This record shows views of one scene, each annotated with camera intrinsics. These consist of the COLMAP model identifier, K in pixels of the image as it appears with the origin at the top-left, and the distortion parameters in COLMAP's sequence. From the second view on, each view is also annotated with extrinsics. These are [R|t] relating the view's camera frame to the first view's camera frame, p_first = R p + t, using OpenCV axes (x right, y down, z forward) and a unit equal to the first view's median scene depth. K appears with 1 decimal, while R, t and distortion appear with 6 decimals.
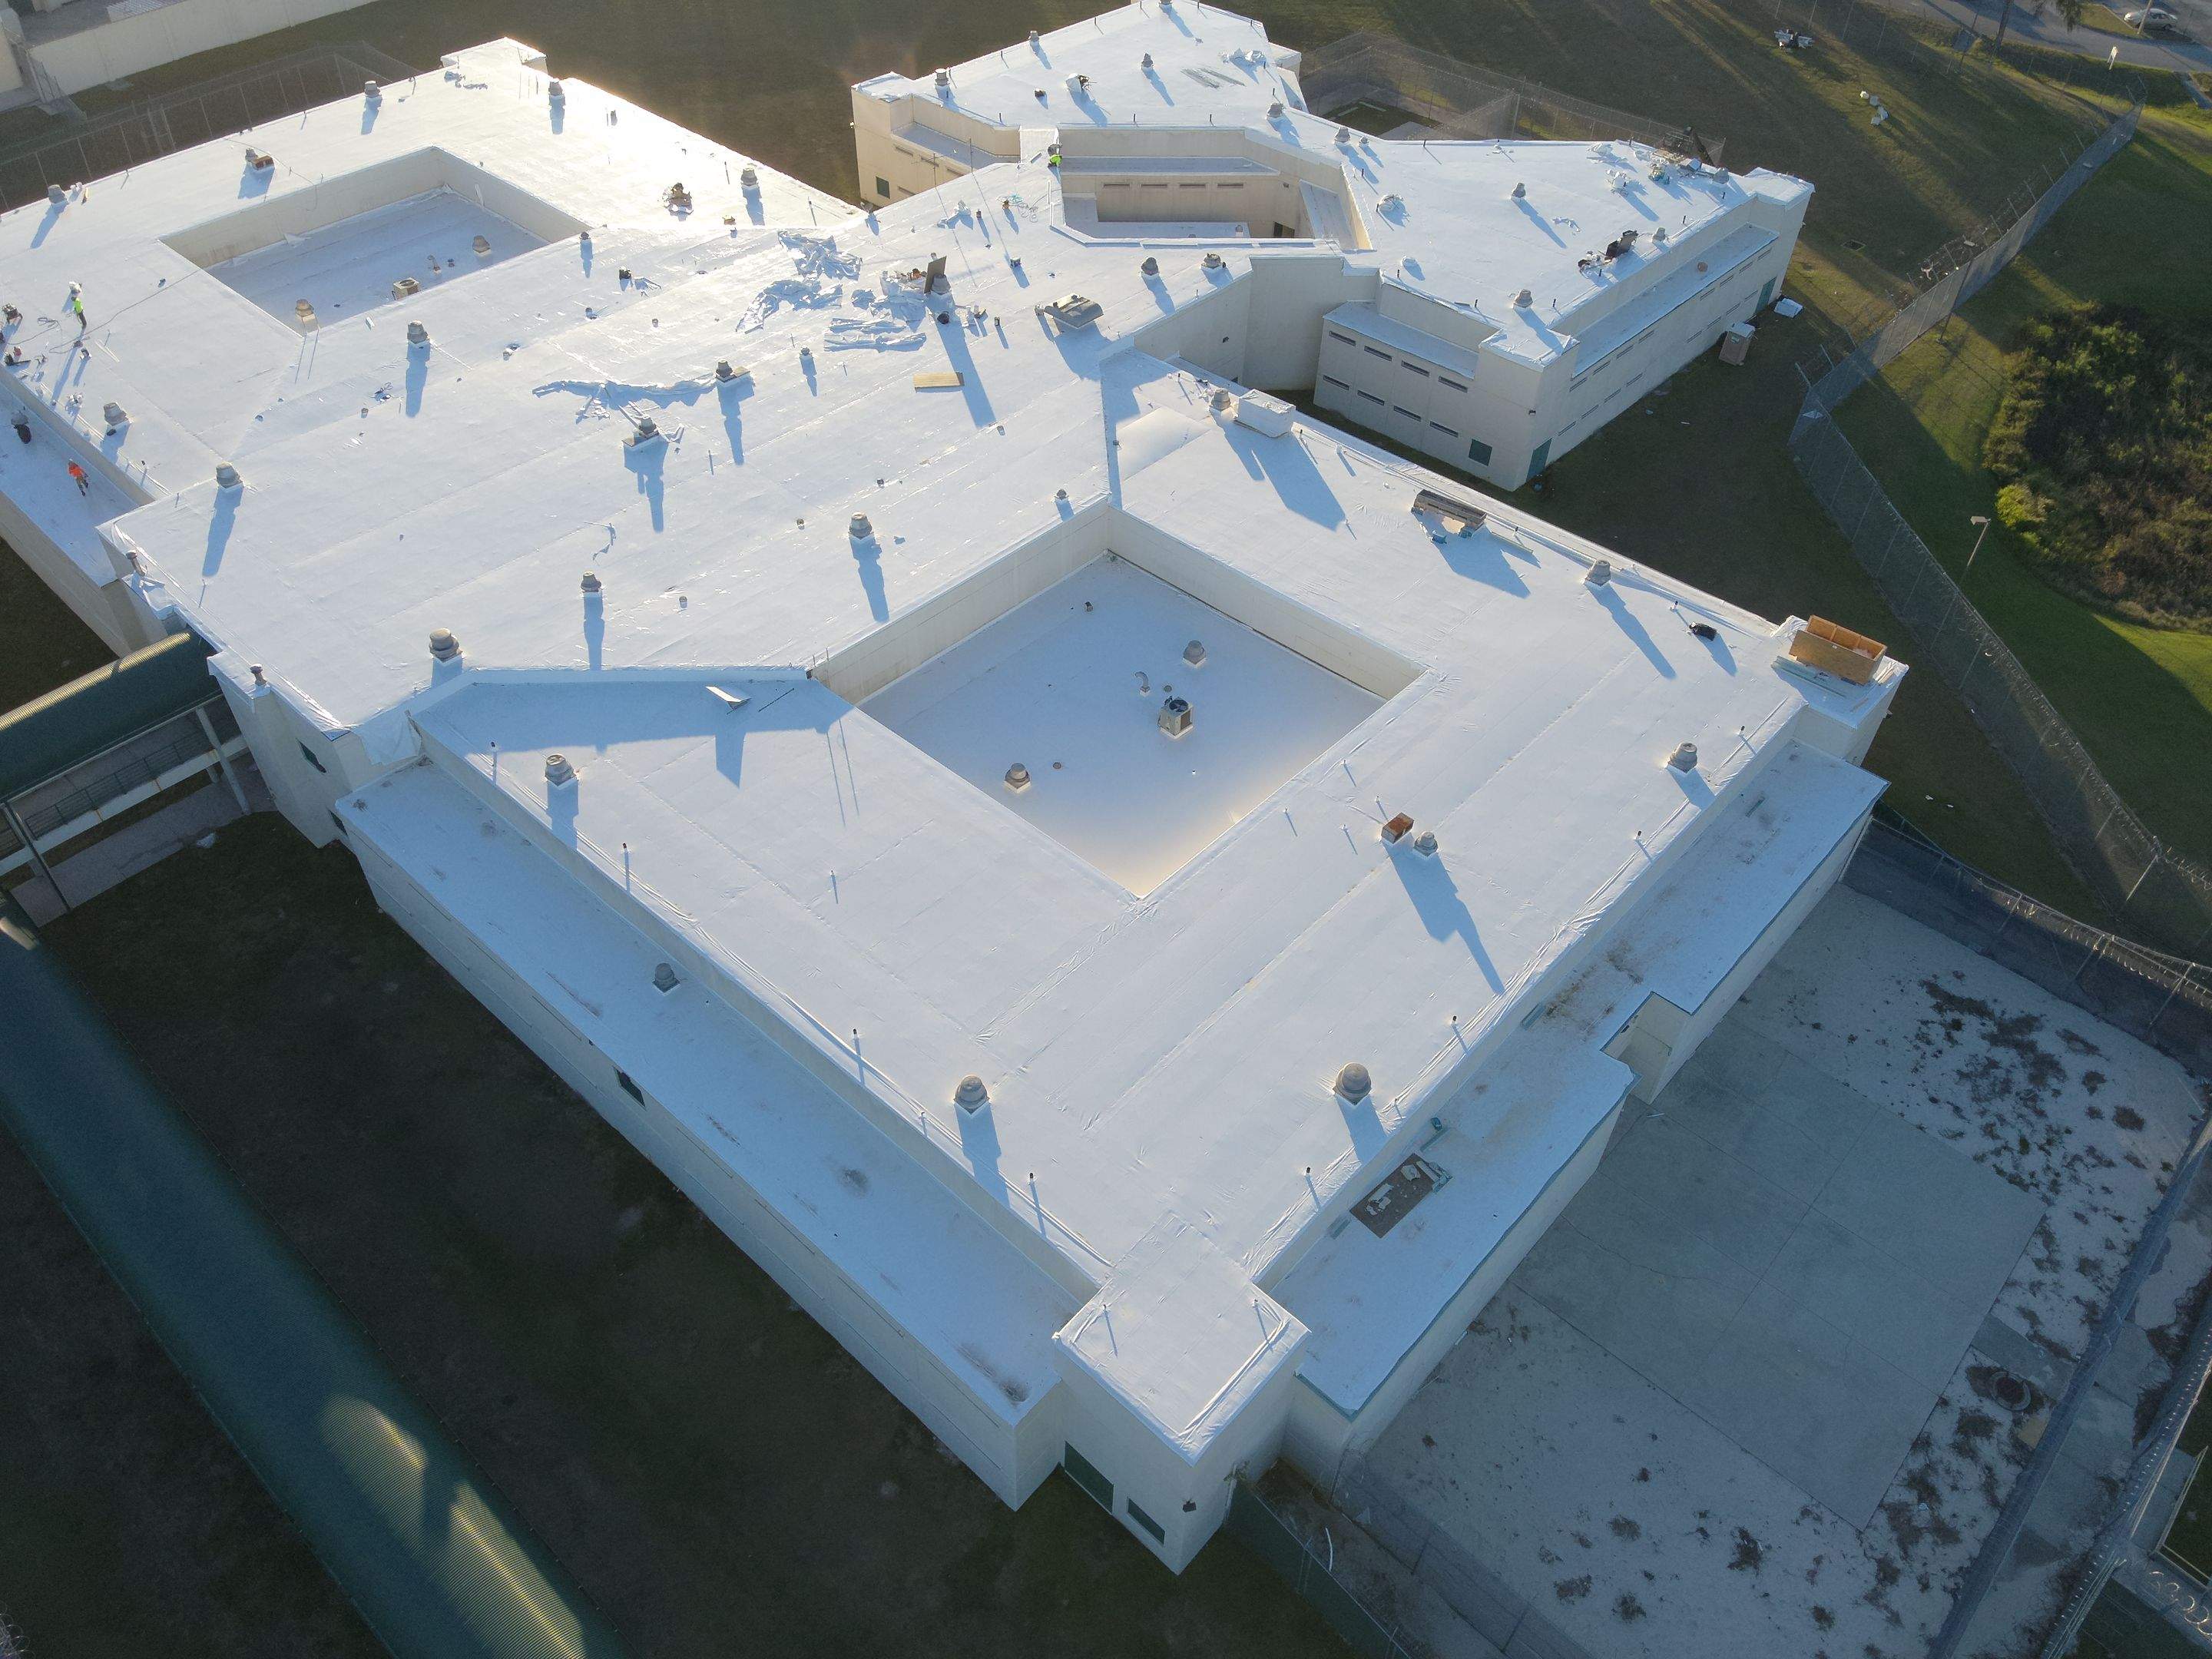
lens RADIAL K [[1621.8, 0, 1097.1], [0, 1621.8, 829.6], [0, 0, 1]] dist [0.109217, -0.192826]
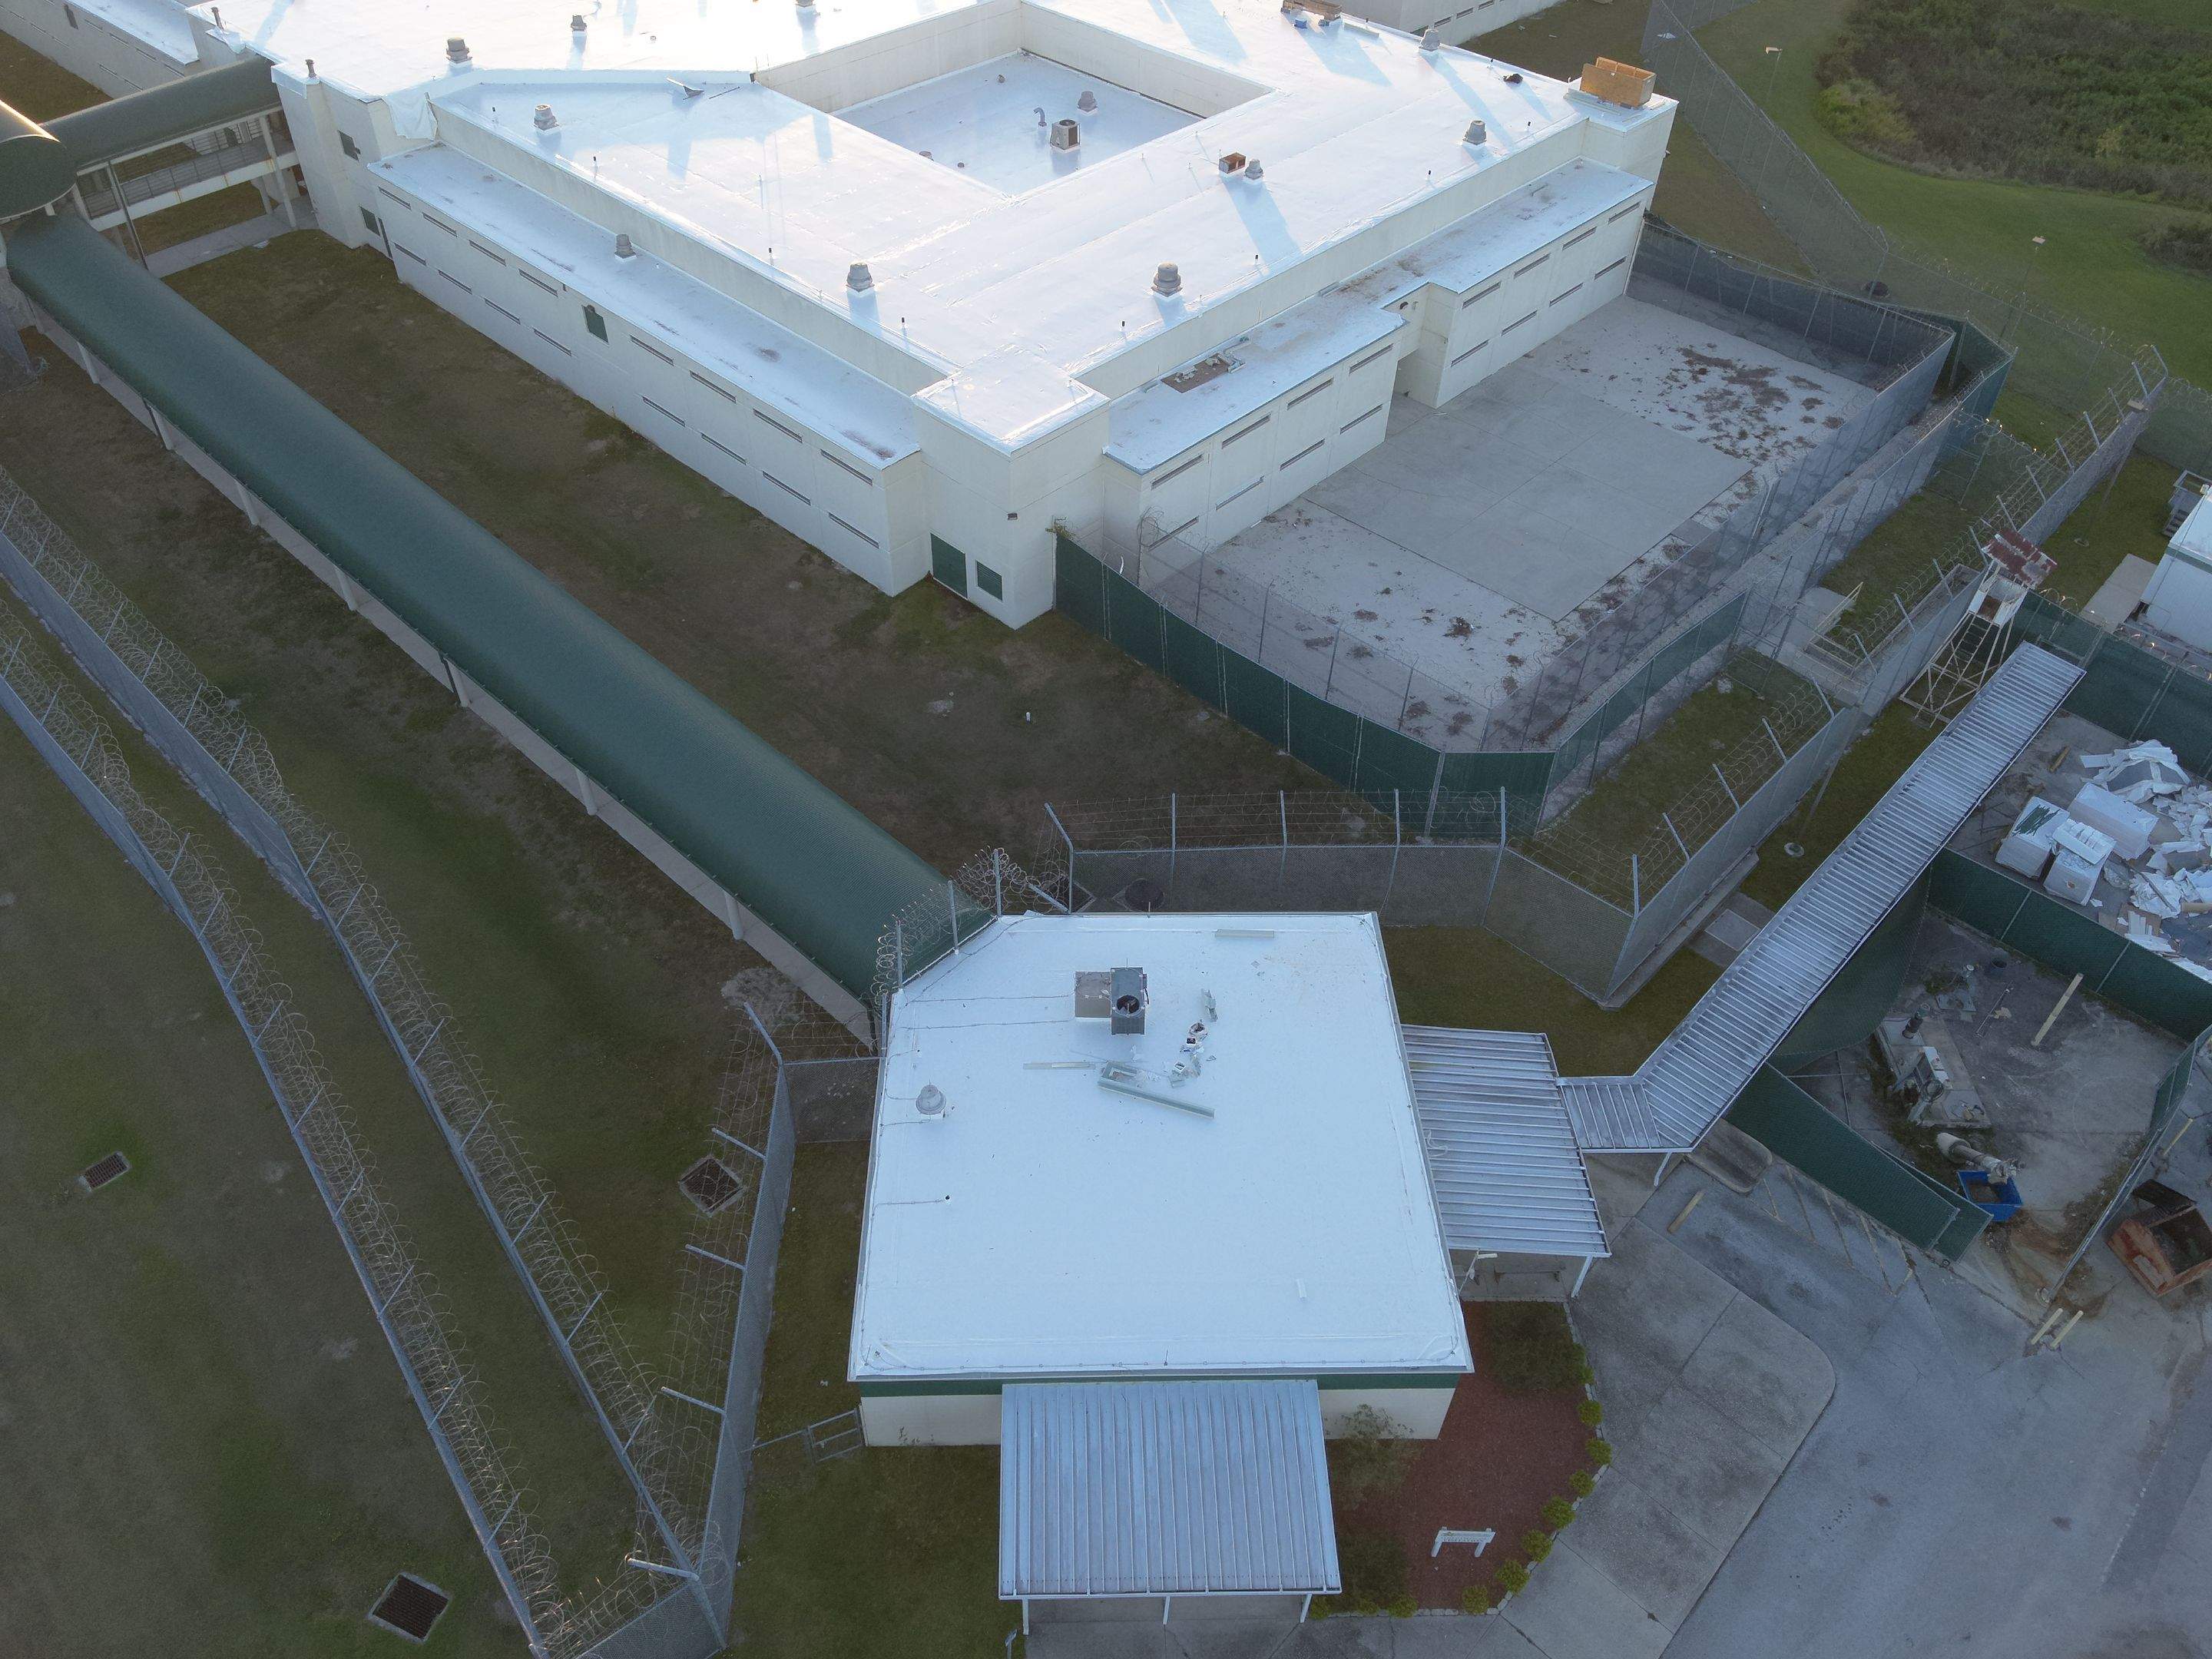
lens RADIAL K [[1621.8, 0, 1087.2], [0, 1621.8, 833.8], [0, 0, 1]] dist [0.109217, -0.192826]
pose [[0.999630, 0.018429, -0.019995, 0.085841], [-0.018575, 0.999802, -0.007169, 0.390381], [0.019859, 0.007538, 0.999774, -0.169342]]
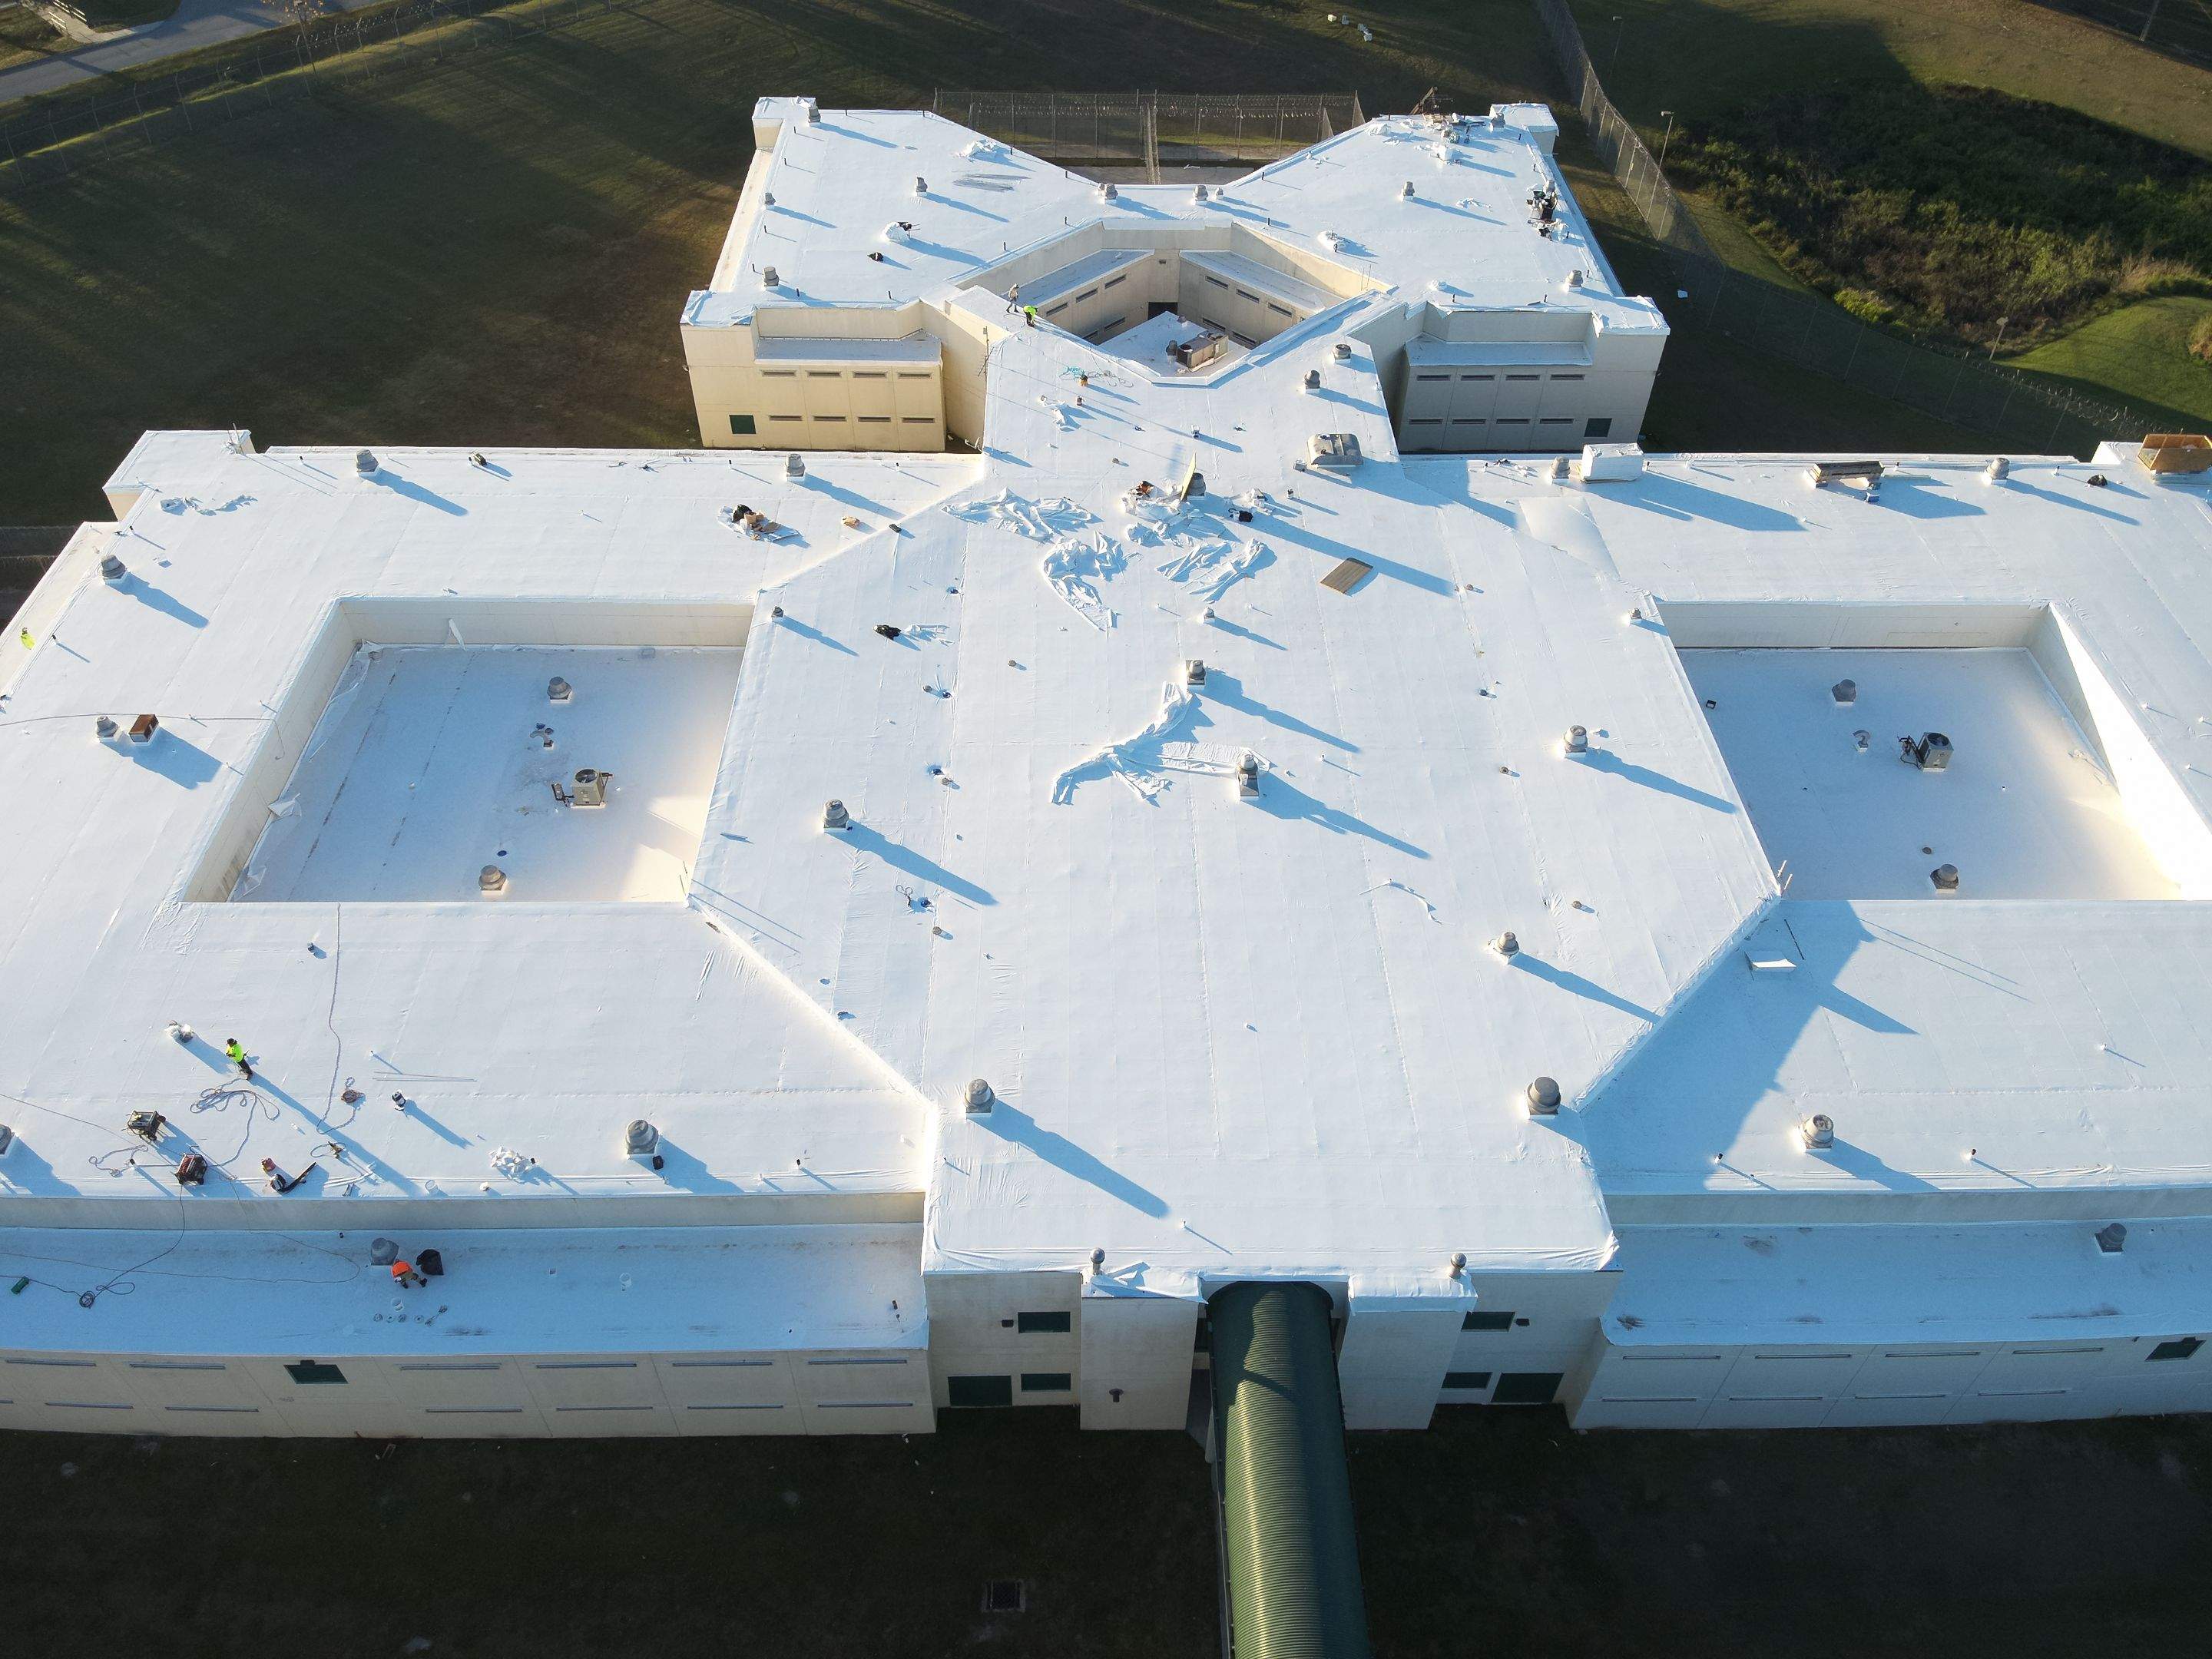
lens RADIAL K [[1621.8, 0, 1110.5], [0, 1621.8, 837.2], [0, 0, 1]] dist [0.109217, -0.192826]
pose [[0.726707, -0.490424, 0.481021, -0.723846], [0.480106, 0.863414, 0.154967, -0.369843], [-0.491320, 0.118325, 0.862905, 0.333004]]
